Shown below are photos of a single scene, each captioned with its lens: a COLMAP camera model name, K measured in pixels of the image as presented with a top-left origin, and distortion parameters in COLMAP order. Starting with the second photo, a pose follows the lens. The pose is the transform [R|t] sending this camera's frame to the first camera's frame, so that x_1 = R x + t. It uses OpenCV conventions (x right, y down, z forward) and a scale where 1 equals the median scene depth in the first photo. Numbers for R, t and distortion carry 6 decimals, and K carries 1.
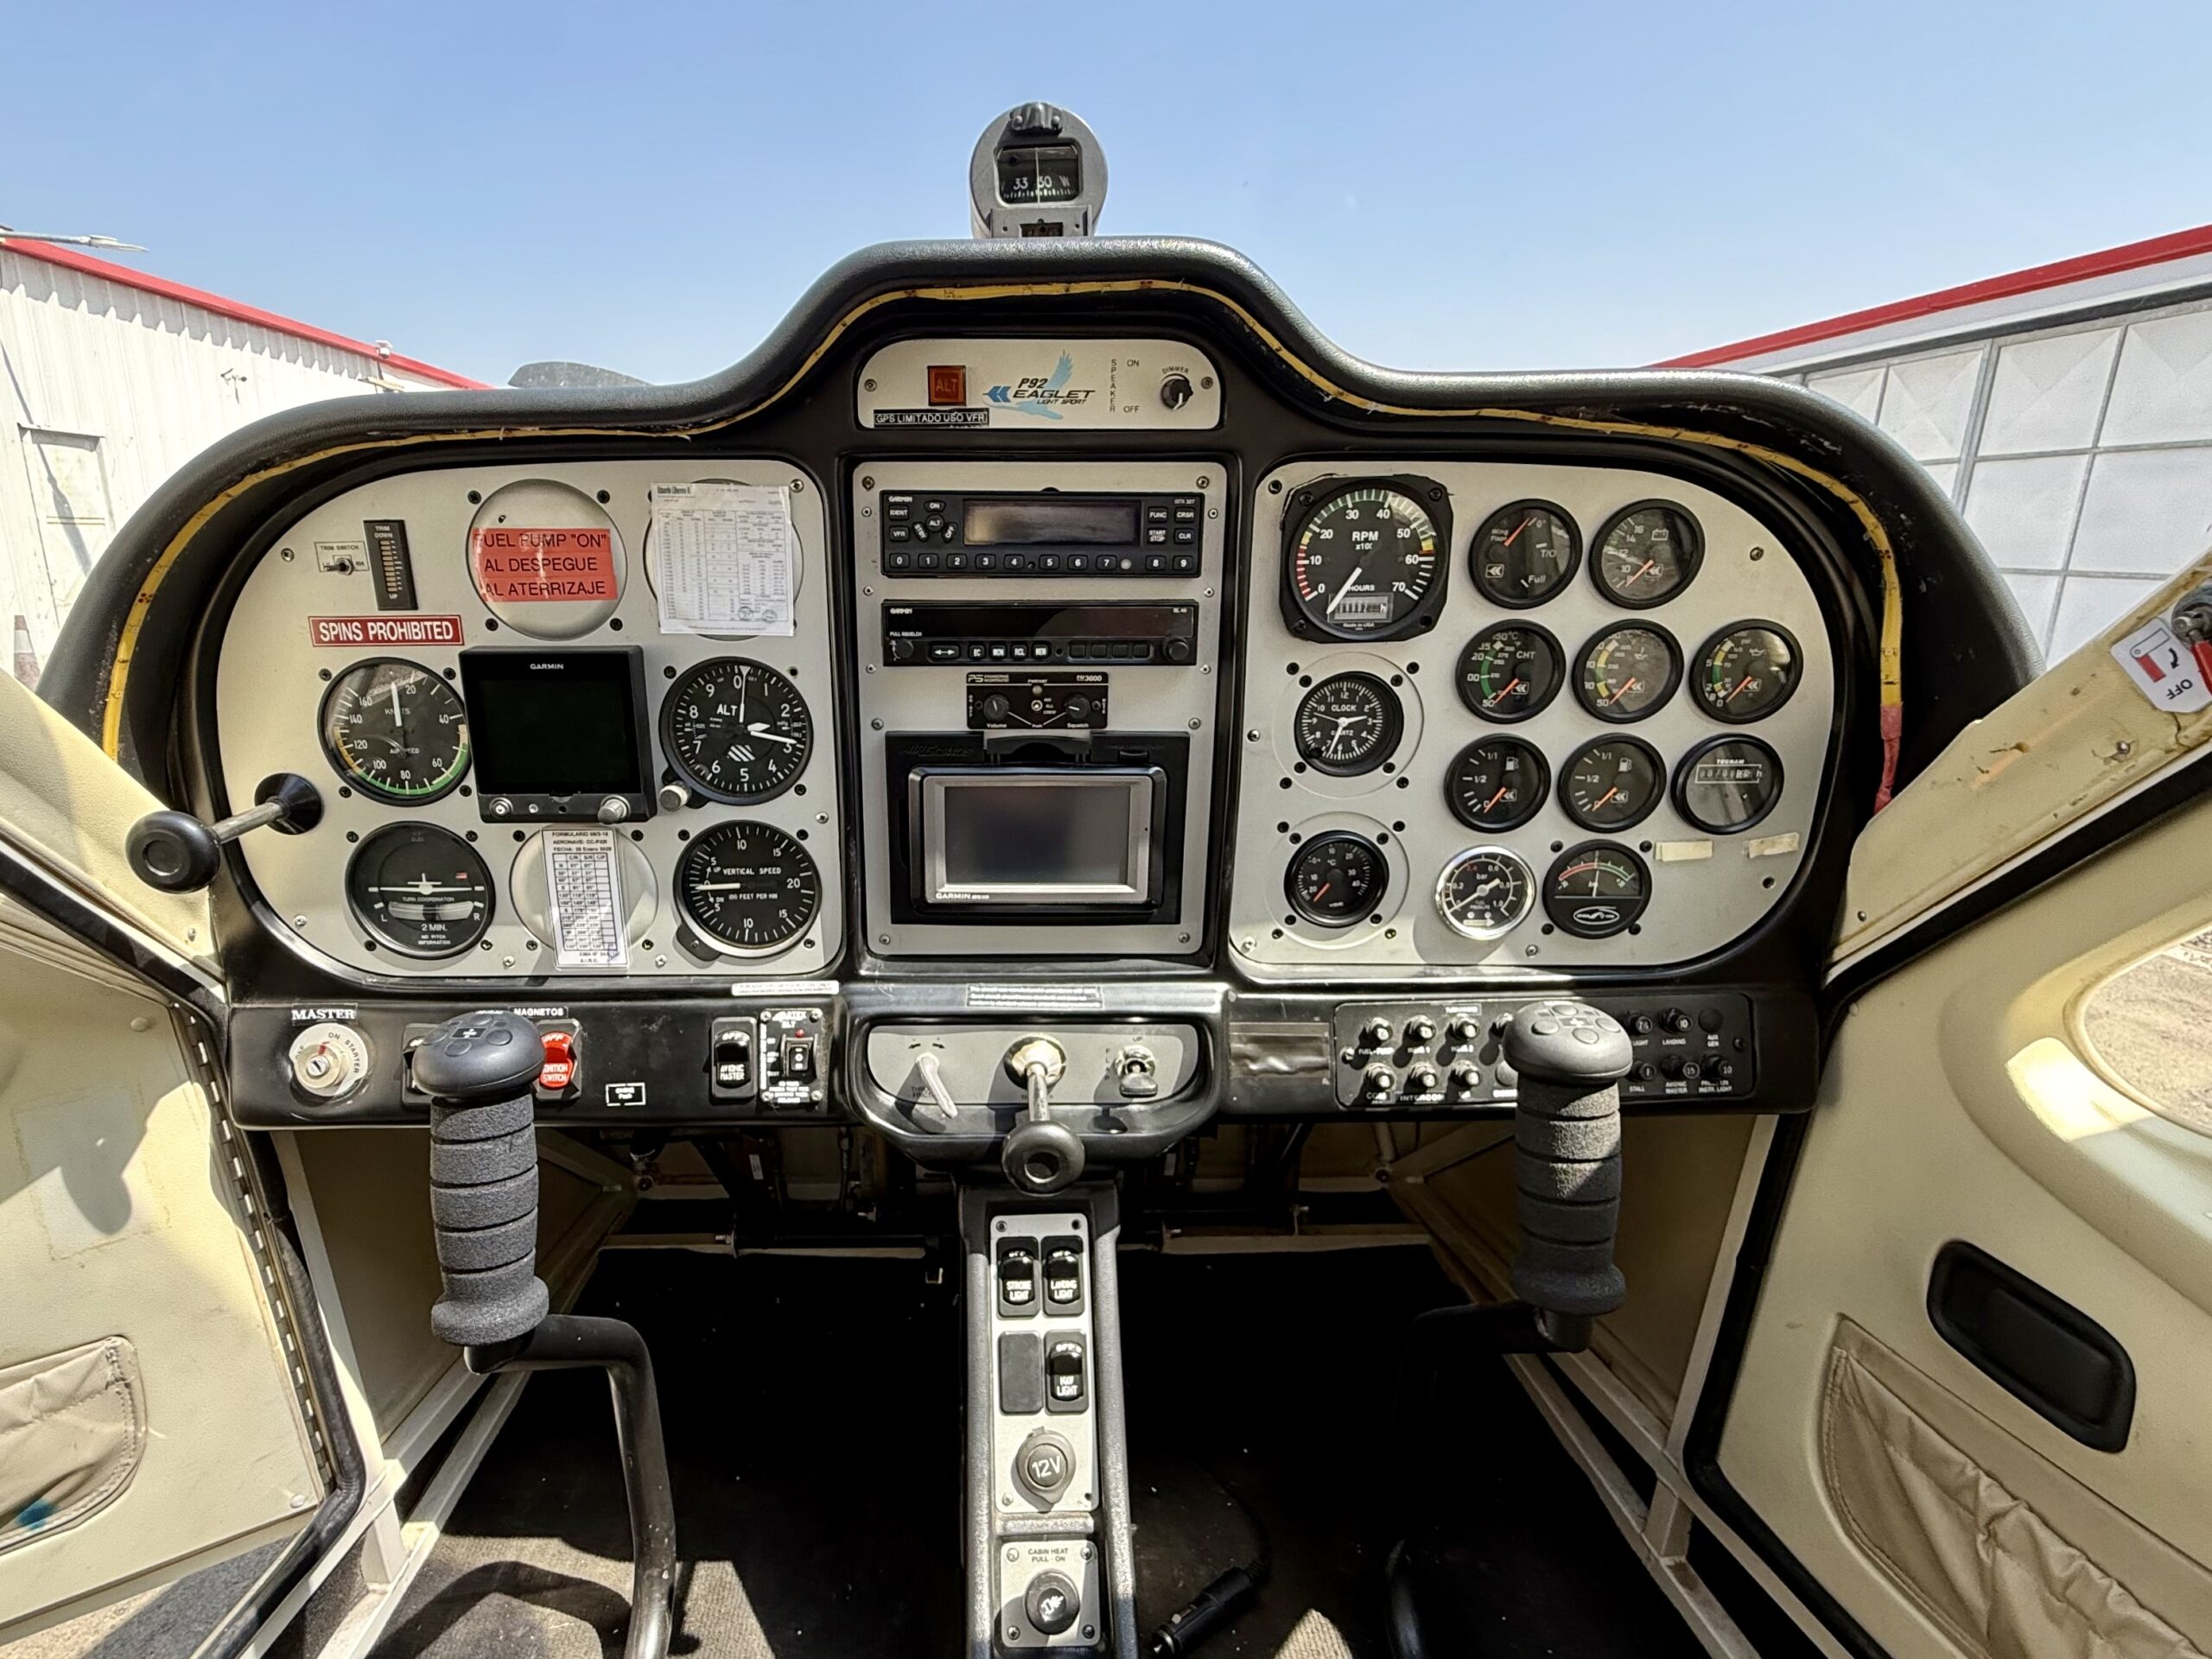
lens RADIAL K [[1150.0, 0, 1004.4], [0, 1150.0, 840.7], [0, 0, 1]] dist [-0.005162, 0.000616]
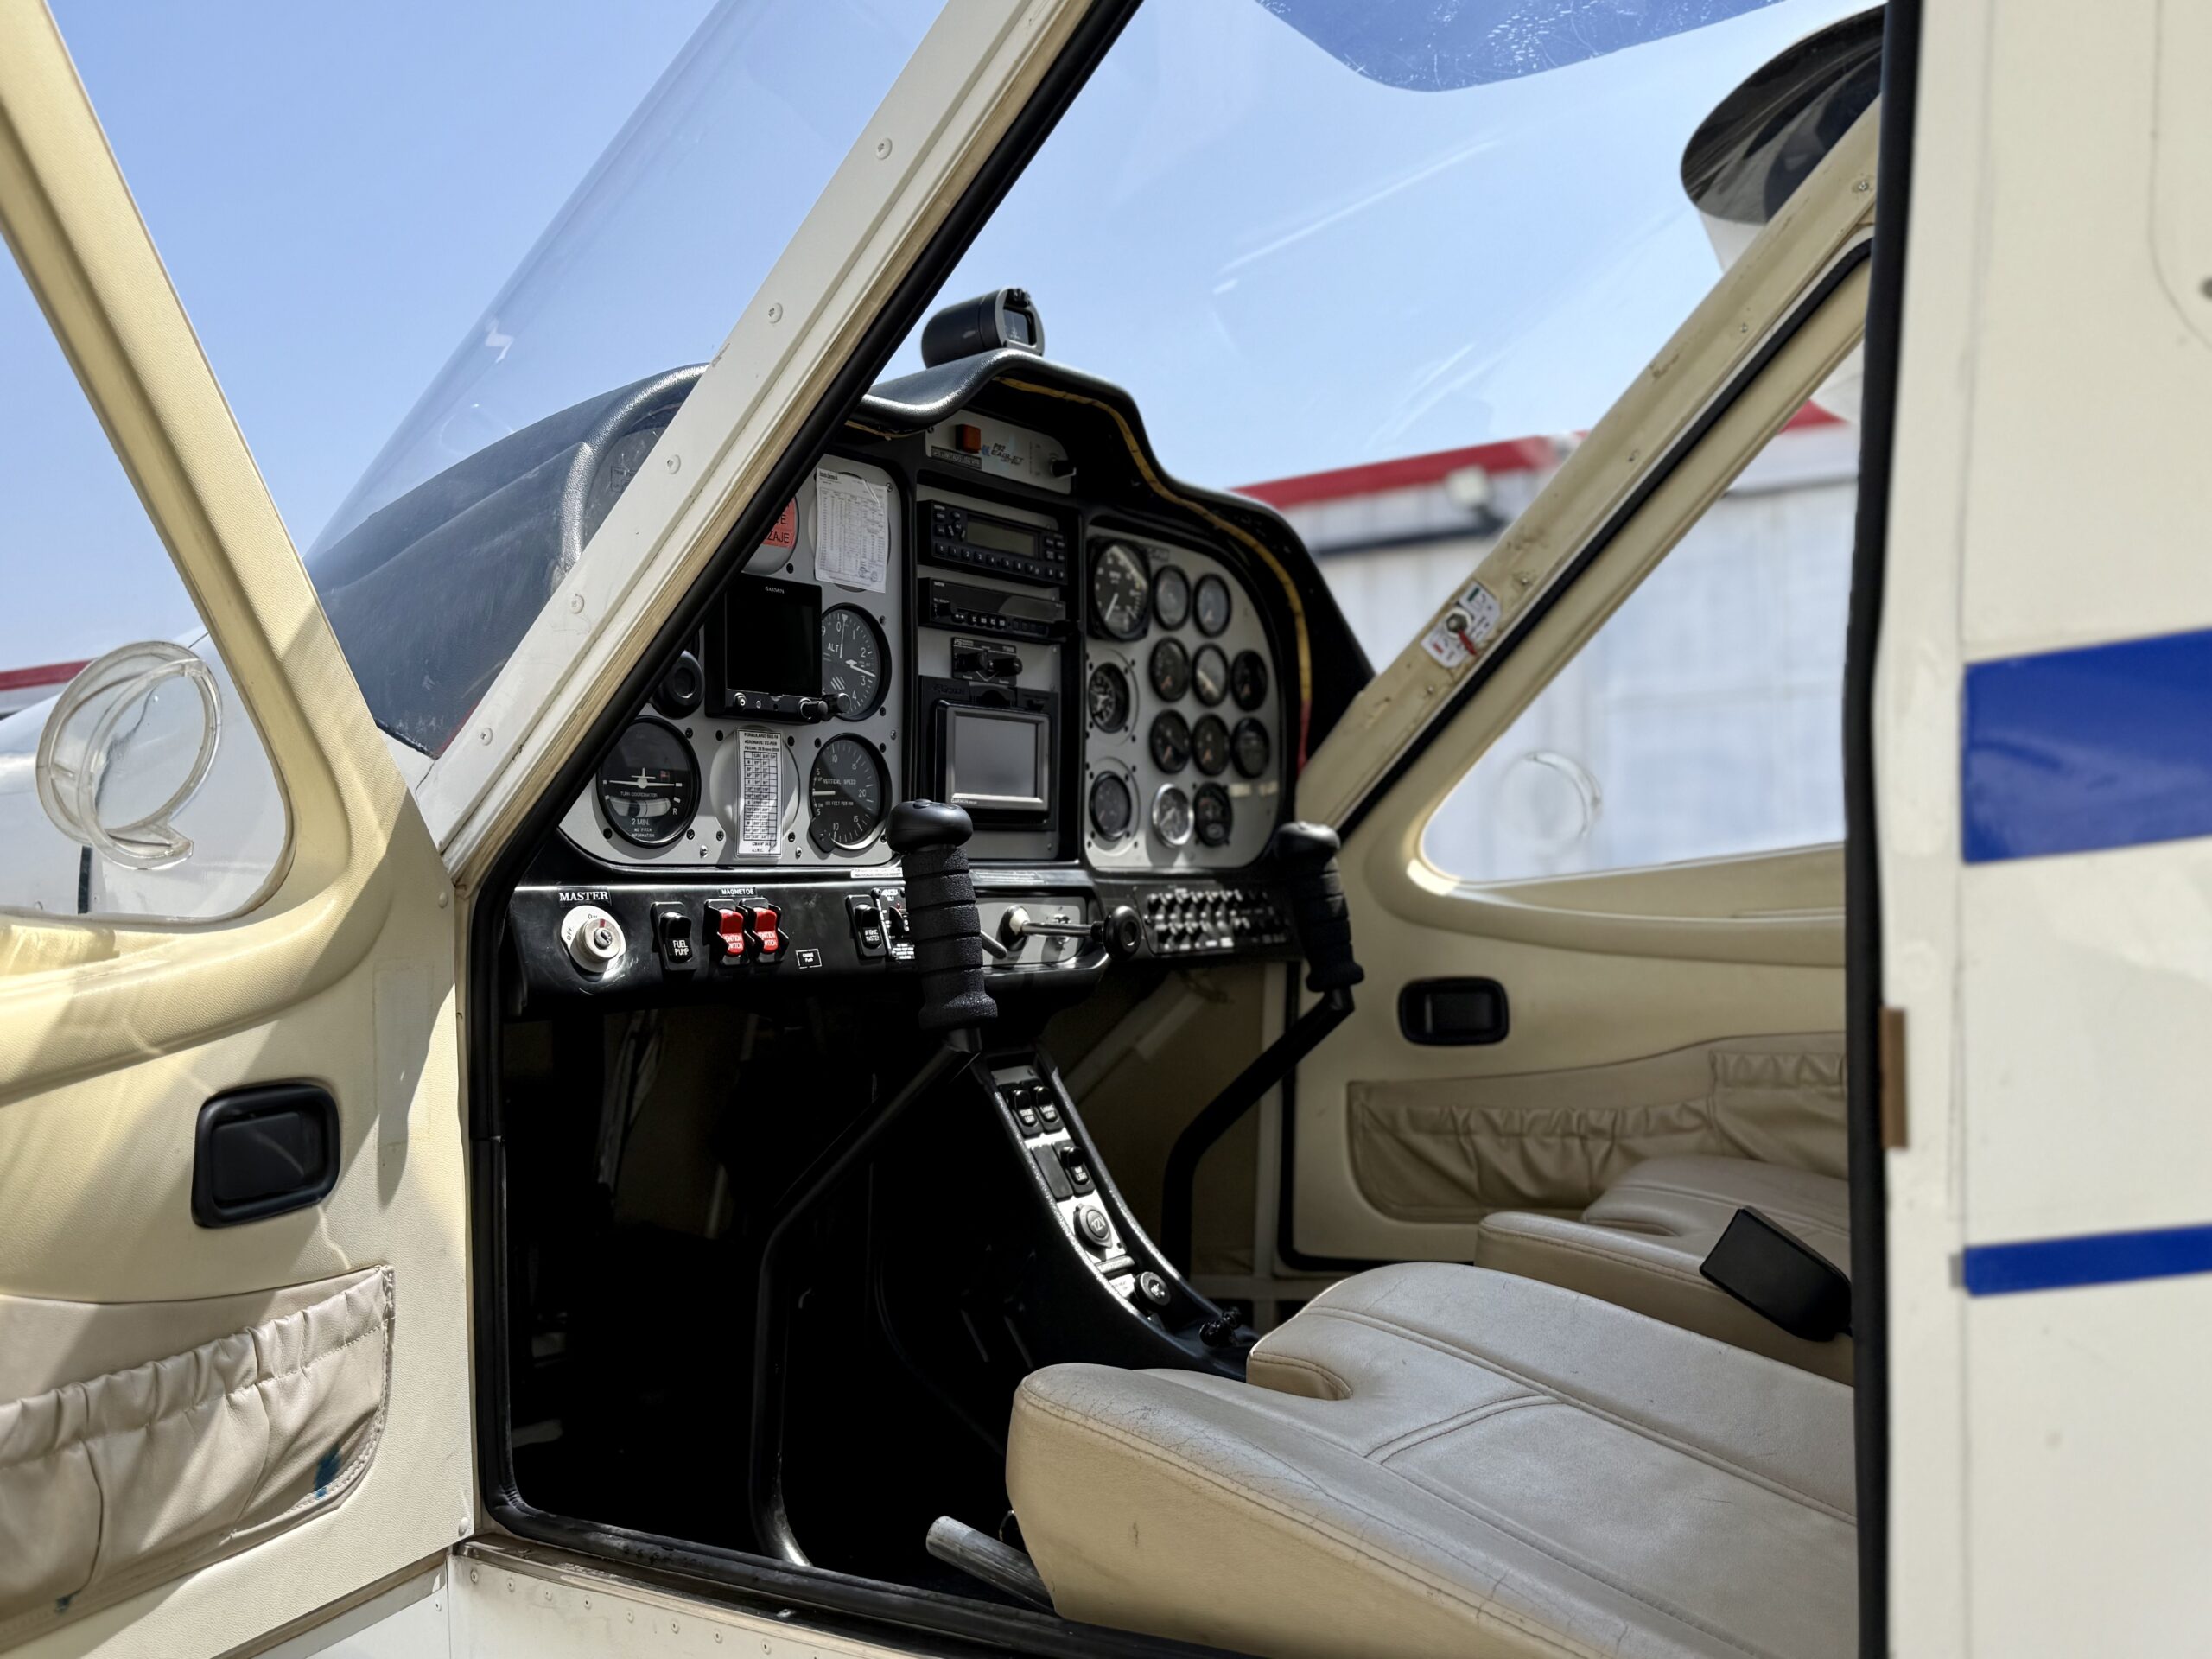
lens RADIAL K [[1977.7, 0, 1112.7], [0, 1977.7, 828.5], [0, 0, 1]] dist [0.097980, 0.006511]
pose [[0.584030, 0.015542, 0.811583, -1.791846], [0.228324, 0.956304, -0.182620, 0.535487], [-0.778959, 0.291959, 0.554962, -0.389568]]
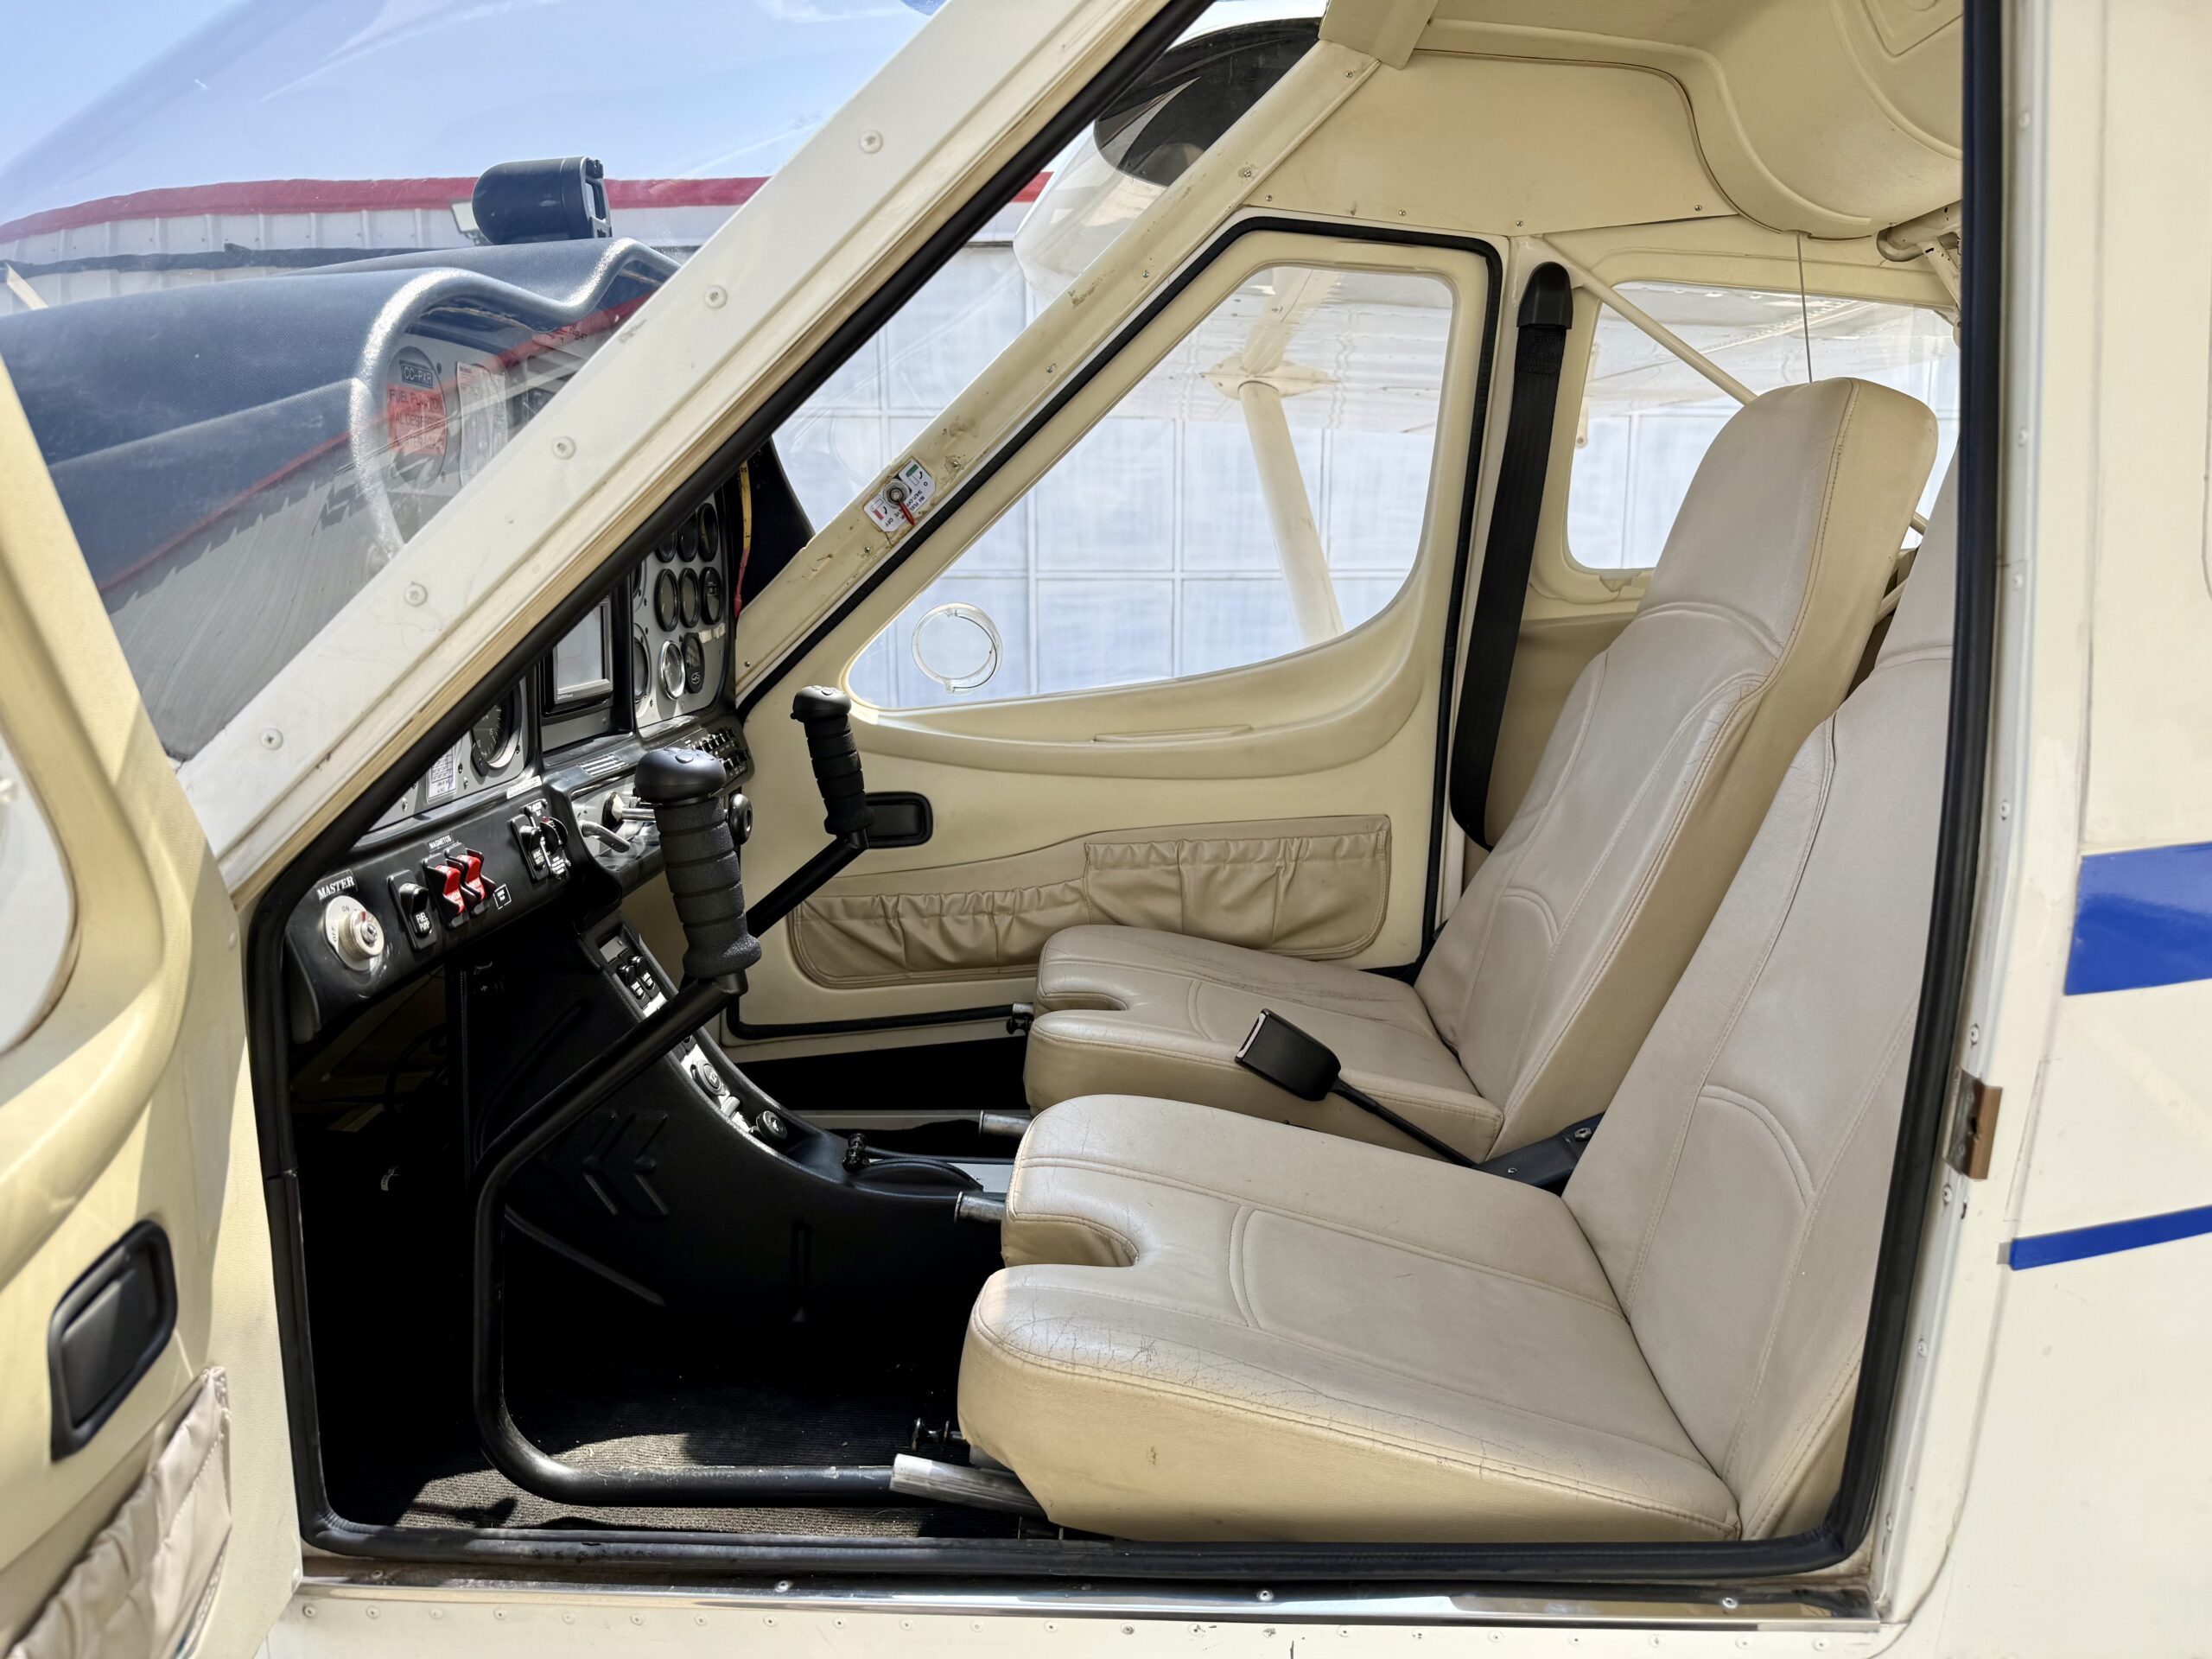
lens RADIAL K [[1546.8, 0, 1111.2], [0, 1546.8, 830.4], [0, 0, 1]] dist [0.046511, -0.027448]
pose [[0.035985, -0.178300, 0.983318, -1.818594], [0.257574, 0.952366, 0.163262, 0.064725], [-0.965588, 0.247402, 0.080196, 0.285791]]
